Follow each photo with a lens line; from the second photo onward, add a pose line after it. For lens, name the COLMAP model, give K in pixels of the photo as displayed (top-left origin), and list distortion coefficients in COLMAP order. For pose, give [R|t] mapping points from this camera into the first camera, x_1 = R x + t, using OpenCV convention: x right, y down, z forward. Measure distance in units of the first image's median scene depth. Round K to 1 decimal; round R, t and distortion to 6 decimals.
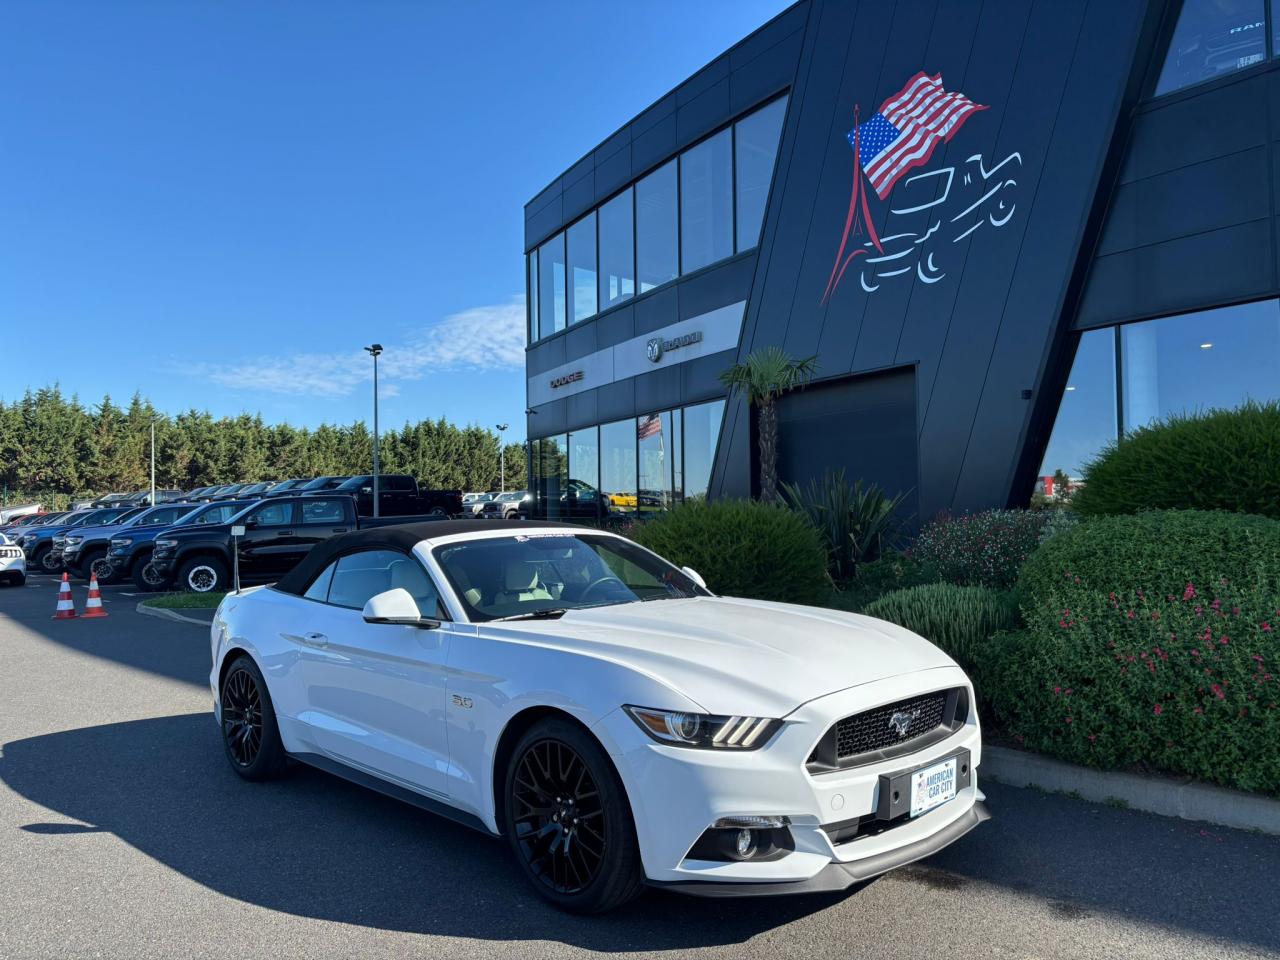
lens RADIAL K [[964.6, 0, 642.4], [0, 964.6, 488.2], [0, 0, 1]] dist [0.054194, -0.051876]
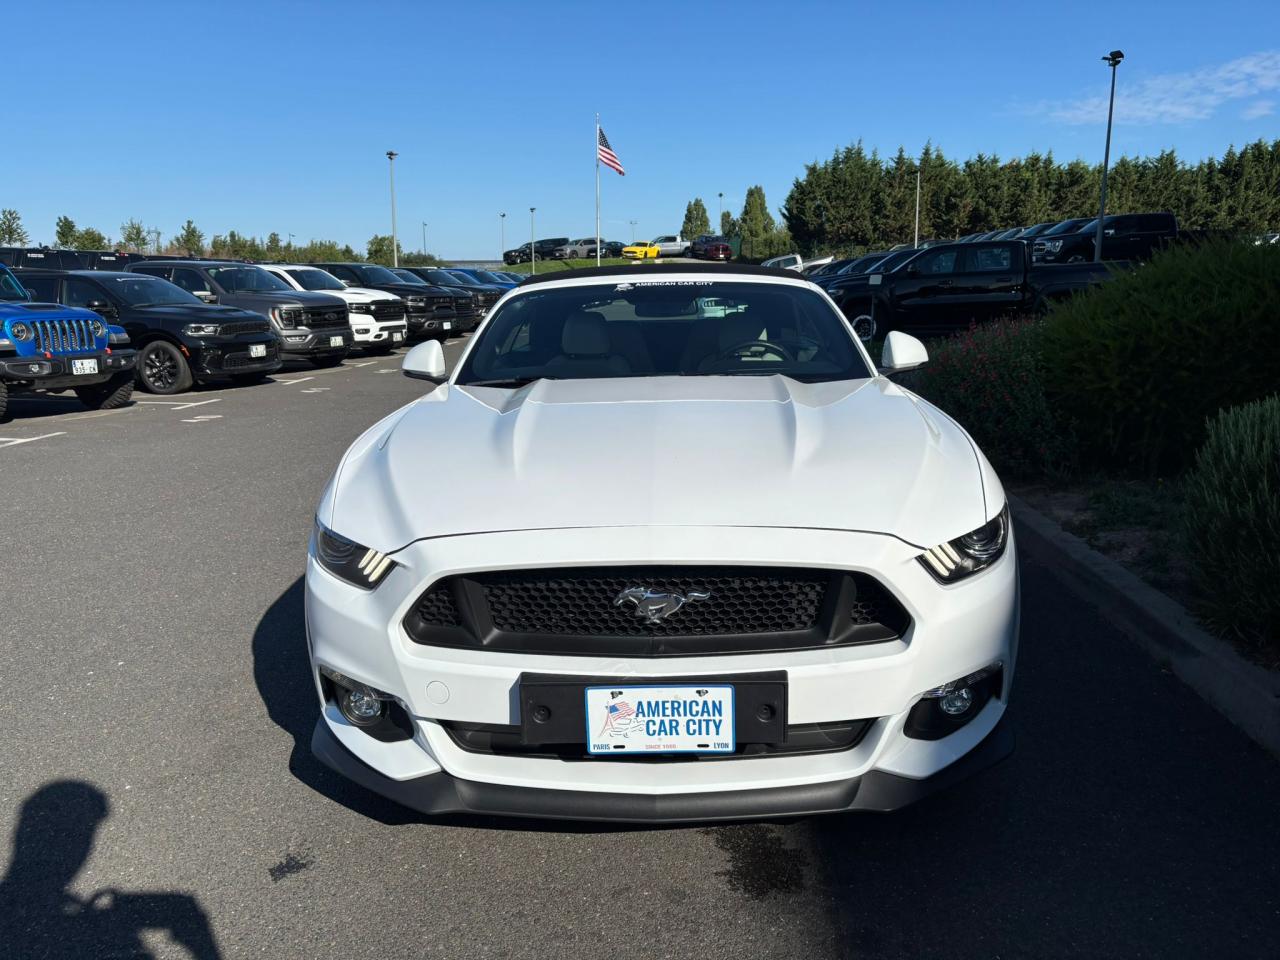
lens RADIAL K [[964.6, 0, 649.9], [0, 964.6, 487.8], [0, 0, 1]] dist [0.054194, -0.051876]
pose [[0.704821, 0.152887, -0.692714, 0.122138], [0.025328, 0.970453, 0.239957, 0.005710], [0.708933, -0.186672, 0.680124, 0.112849]]
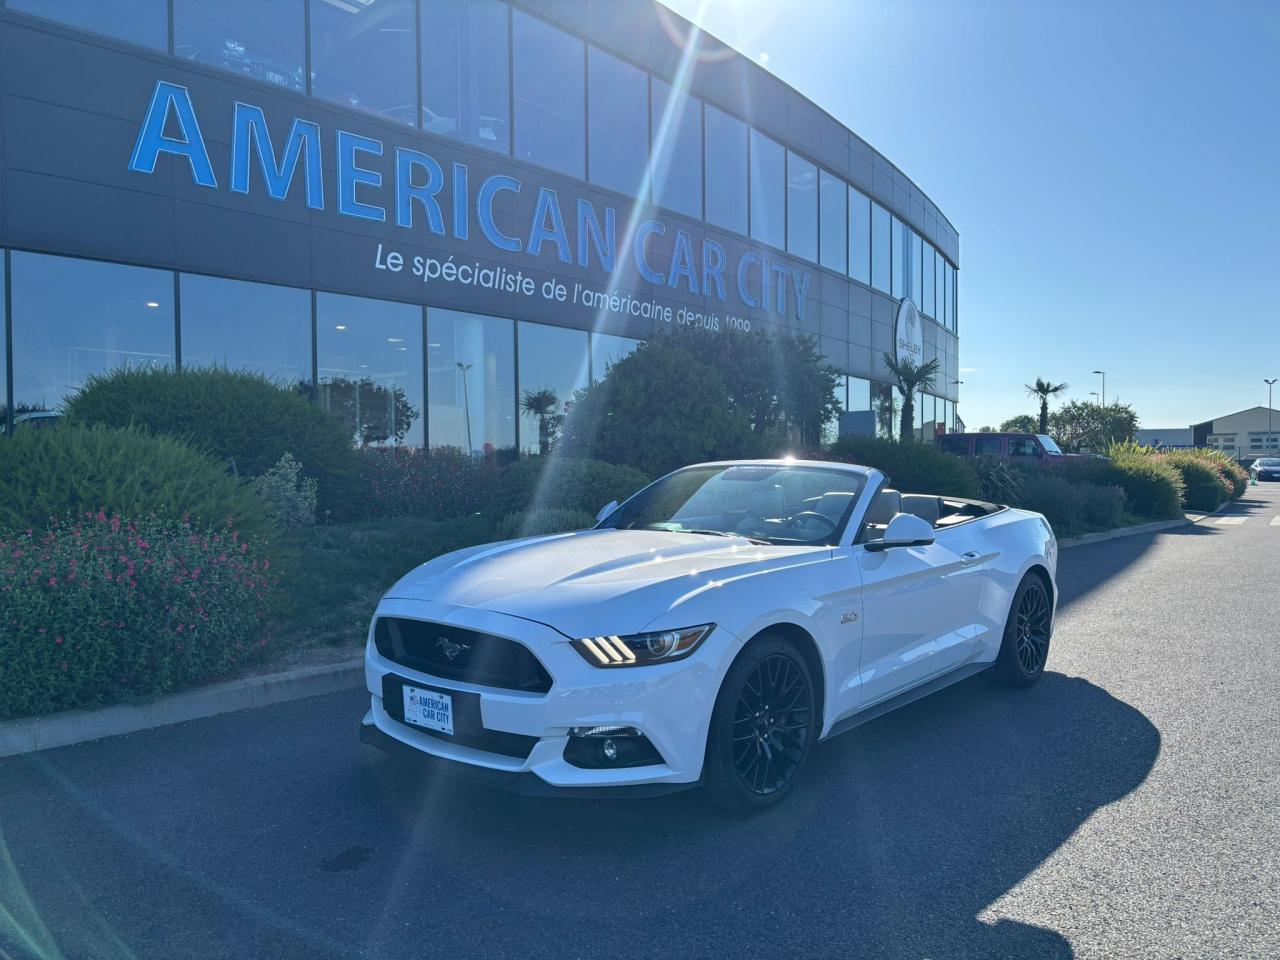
lens RADIAL K [[964.6, 0, 644.1], [0, 964.6, 475.6], [0, 0, 1]] dist [0.054194, -0.051876]
pose [[0.088753, 0.034611, -0.995452, 0.245435], [0.050399, 0.997960, 0.039192, 0.004297], [0.994778, -0.053649, 0.086827, 0.208437]]
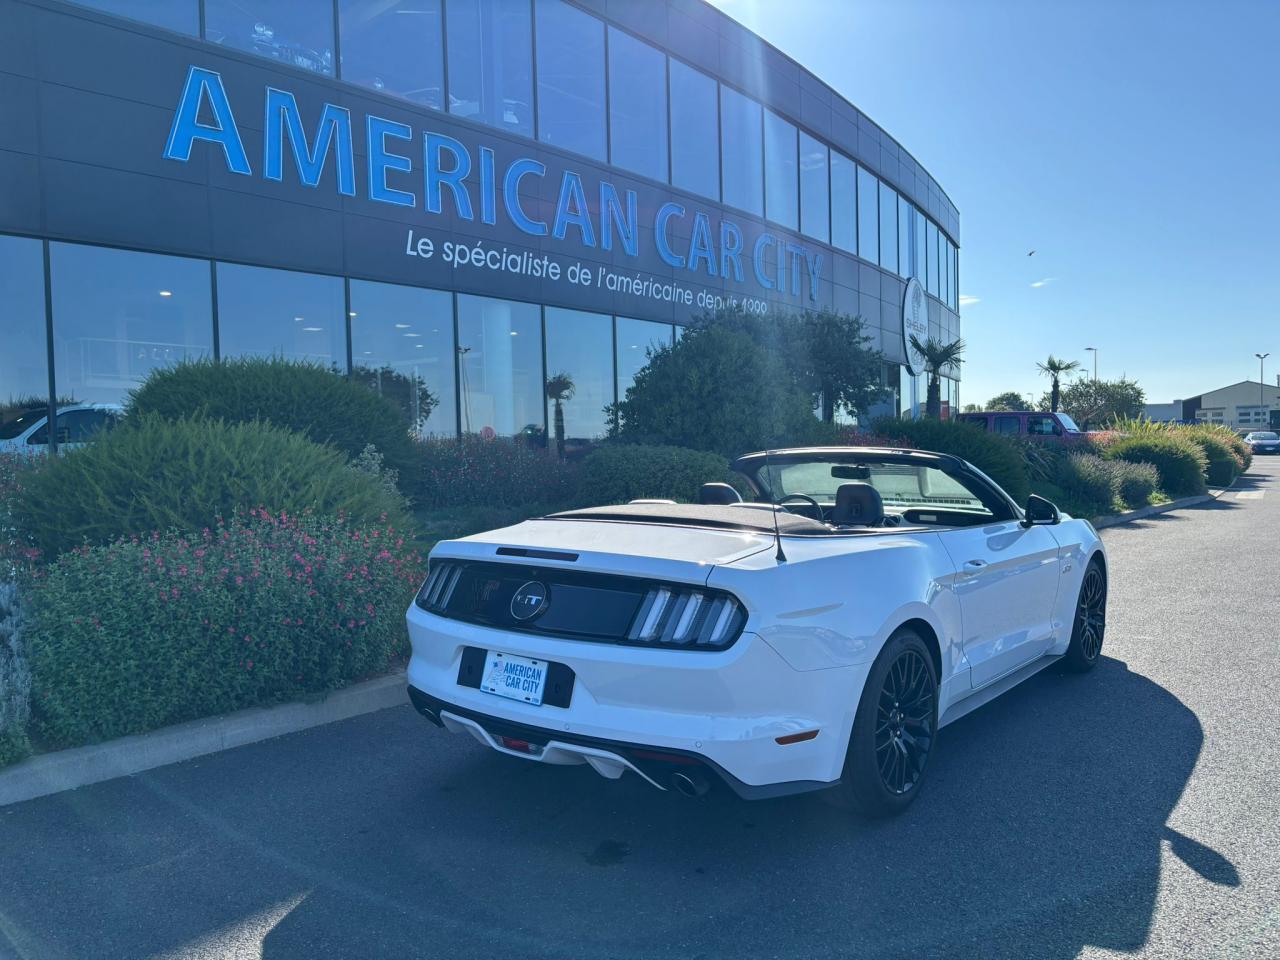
lens RADIAL K [[964.6, 0, 639.2], [0, 964.6, 474.4], [0, 0, 1]] dist [0.054194, -0.051876]
pose [[0.105982, 0.050465, -0.993087, 0.239890], [0.064420, 0.996265, 0.057502, -0.001050], [0.992279, -0.070069, 0.102335, 0.156748]]
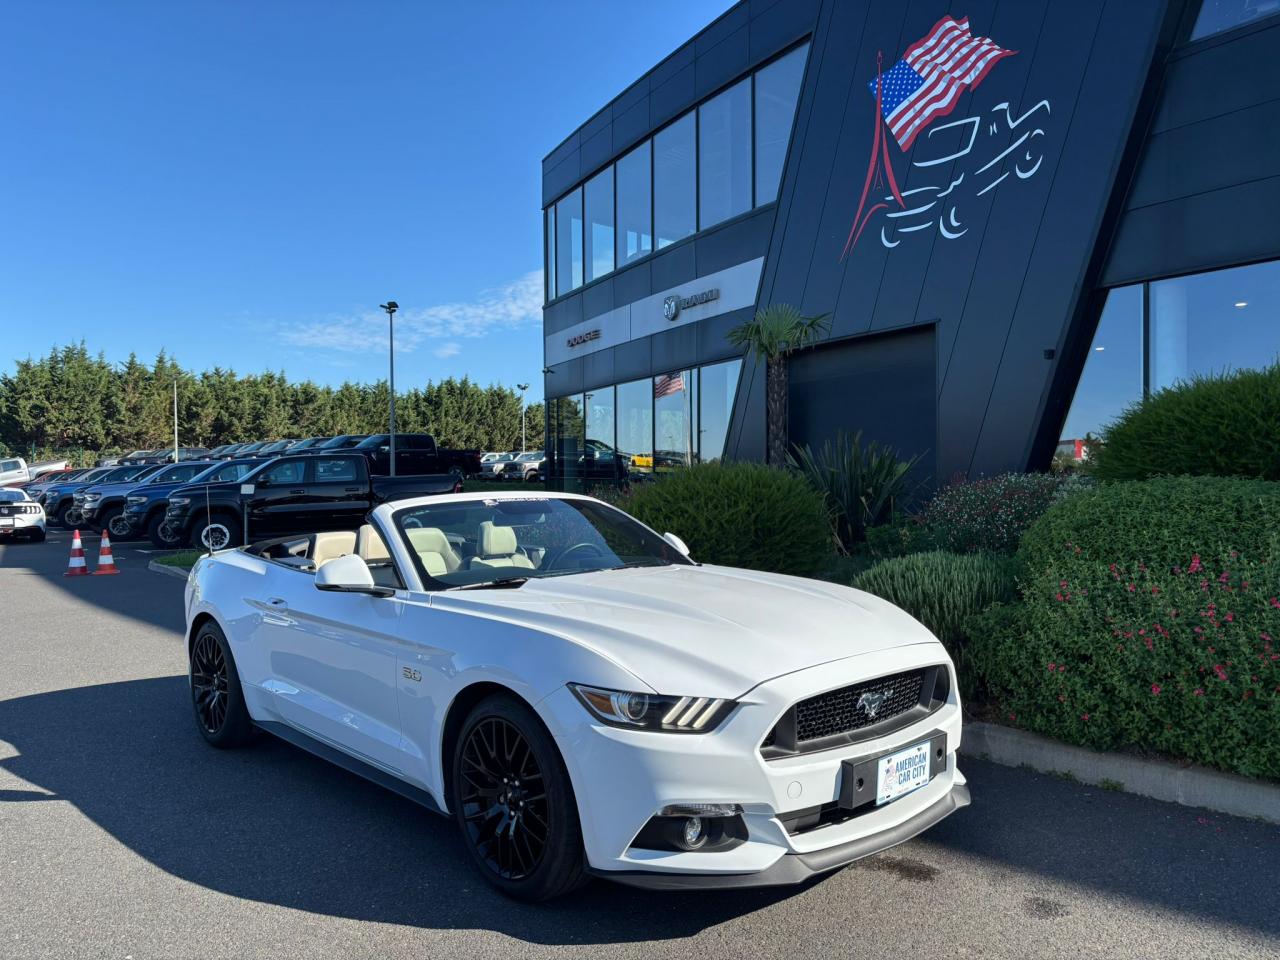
lens RADIAL K [[964.6, 0, 643.2], [0, 964.6, 485.9], [0, 0, 1]] dist [0.054194, -0.051876]
pose [[0.999659, 0.006498, -0.025279, 0.012839], [-0.005514, 0.999232, 0.038804, -0.000490], [0.025512, -0.038652, 0.998927, 0.013175]]
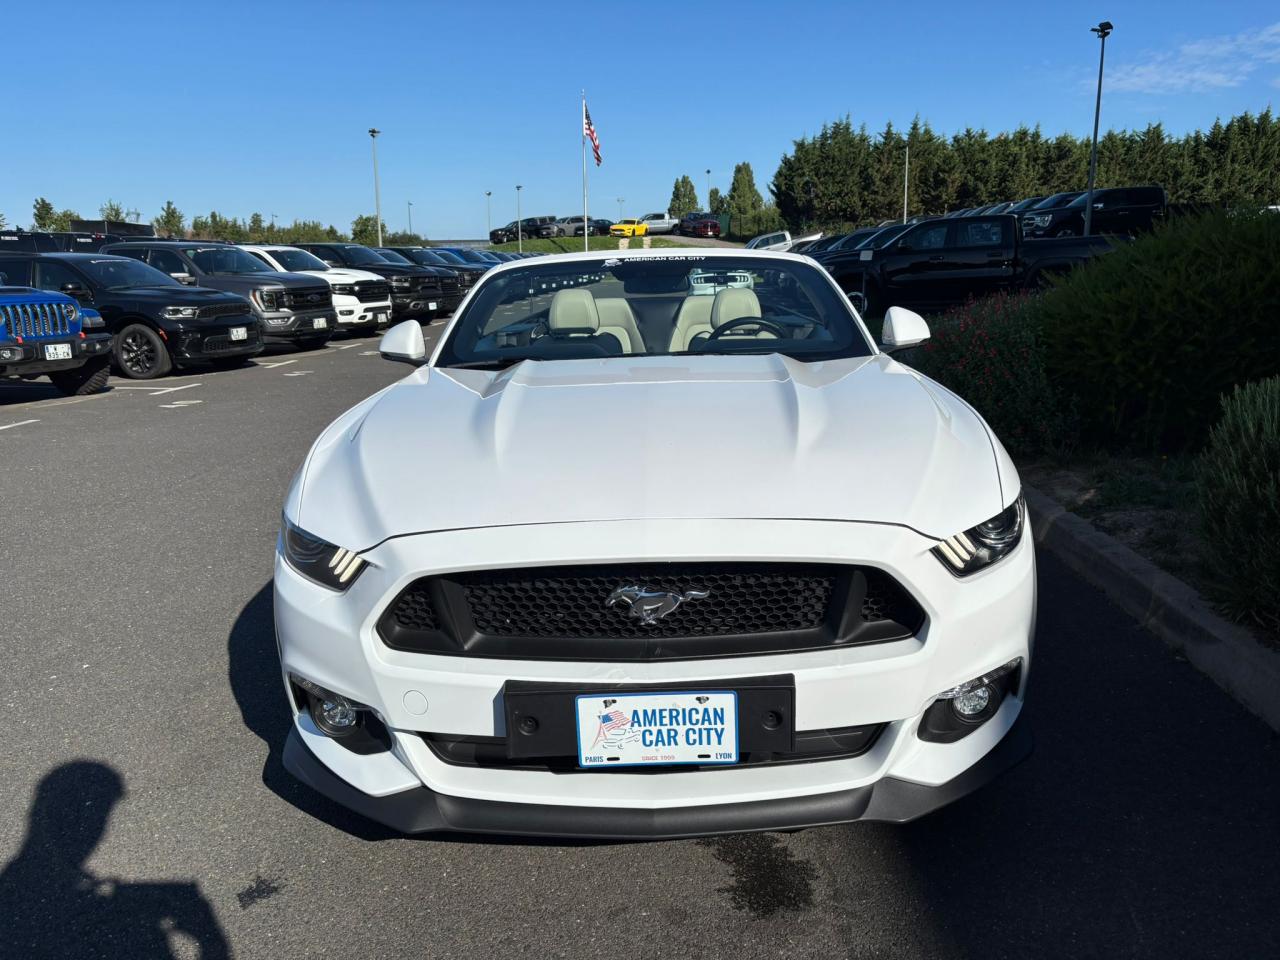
lens RADIAL K [[964.6, 0, 657.6], [0, 964.6, 486.2], [0, 0, 1]] dist [0.054194, -0.051876]
pose [[0.718497, 0.157605, -0.677438, 0.116017], [0.032852, 0.965212, 0.259398, 0.006608], [0.694754, -0.208632, 0.688324, 0.118585]]
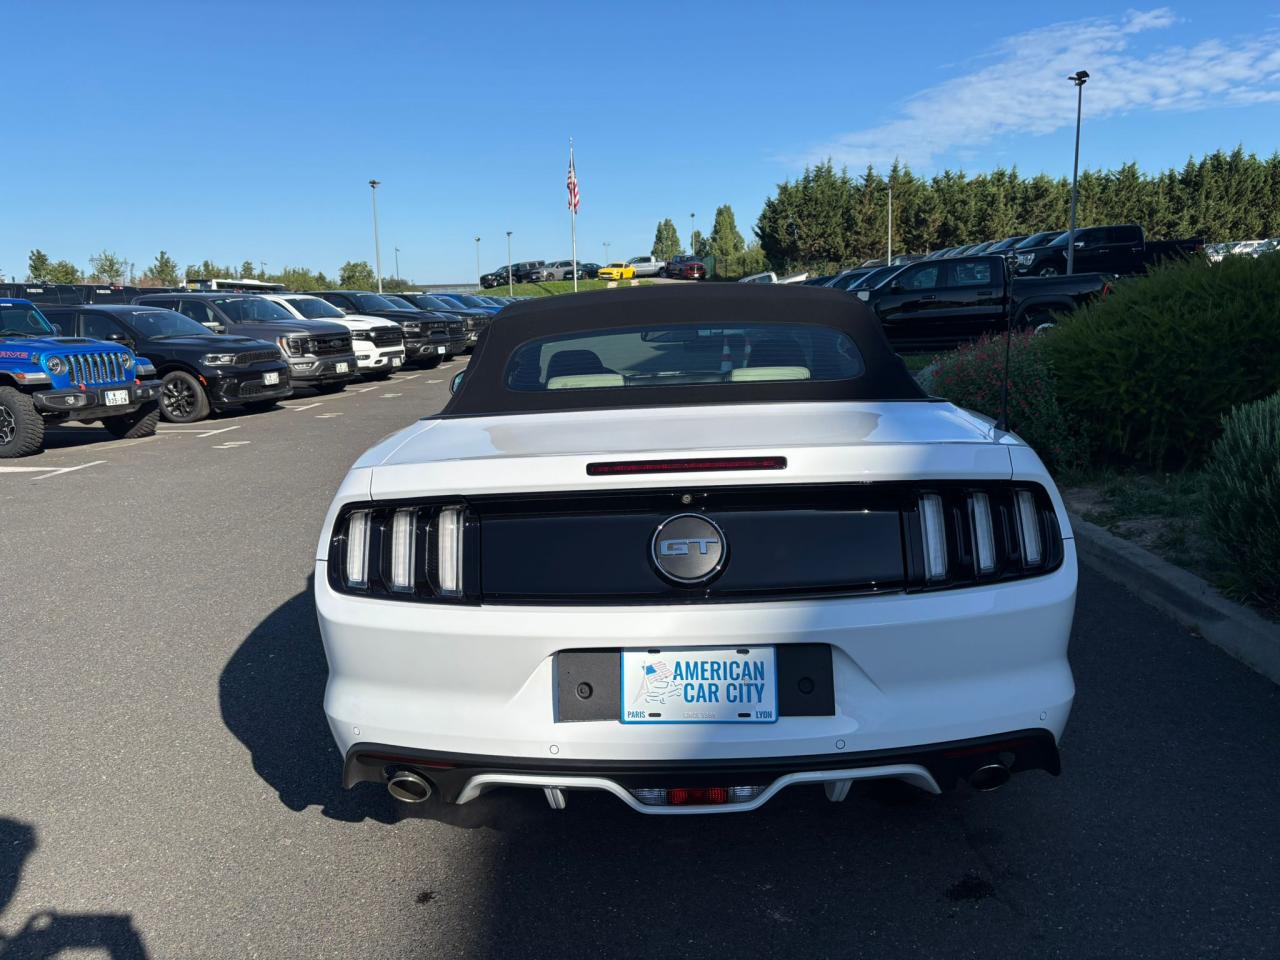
lens RADIAL K [[964.6, 0, 640.9], [0, 964.6, 487.2], [0, 0, 1]] dist [0.054194, -0.051876]
pose [[0.719658, 0.120823, -0.683736, 0.122974], [0.046598, 0.974119, 0.221183, 0.002543], [0.692764, -0.191036, 0.695402, 0.078646]]
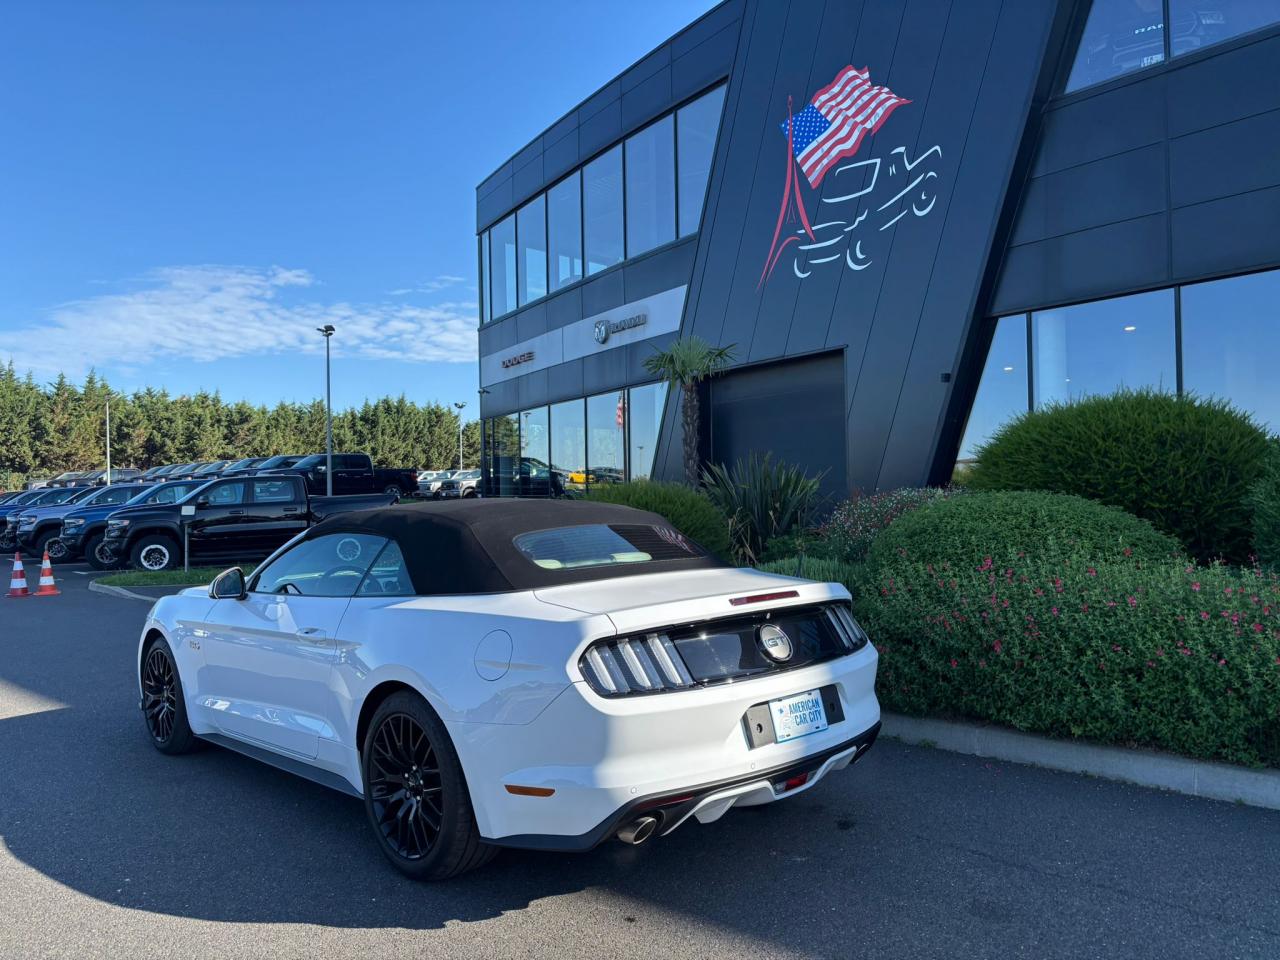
lens RADIAL K [[964.6, 0, 629.9], [0, 964.6, 481.6], [0, 0, 1]] dist [0.054194, -0.051876]
pose [[0.999734, -0.003196, 0.022830, 0.024814], [0.002798, 0.999844, 0.017458, -0.002911], [-0.022882, -0.017389, 0.999587, -0.034512]]
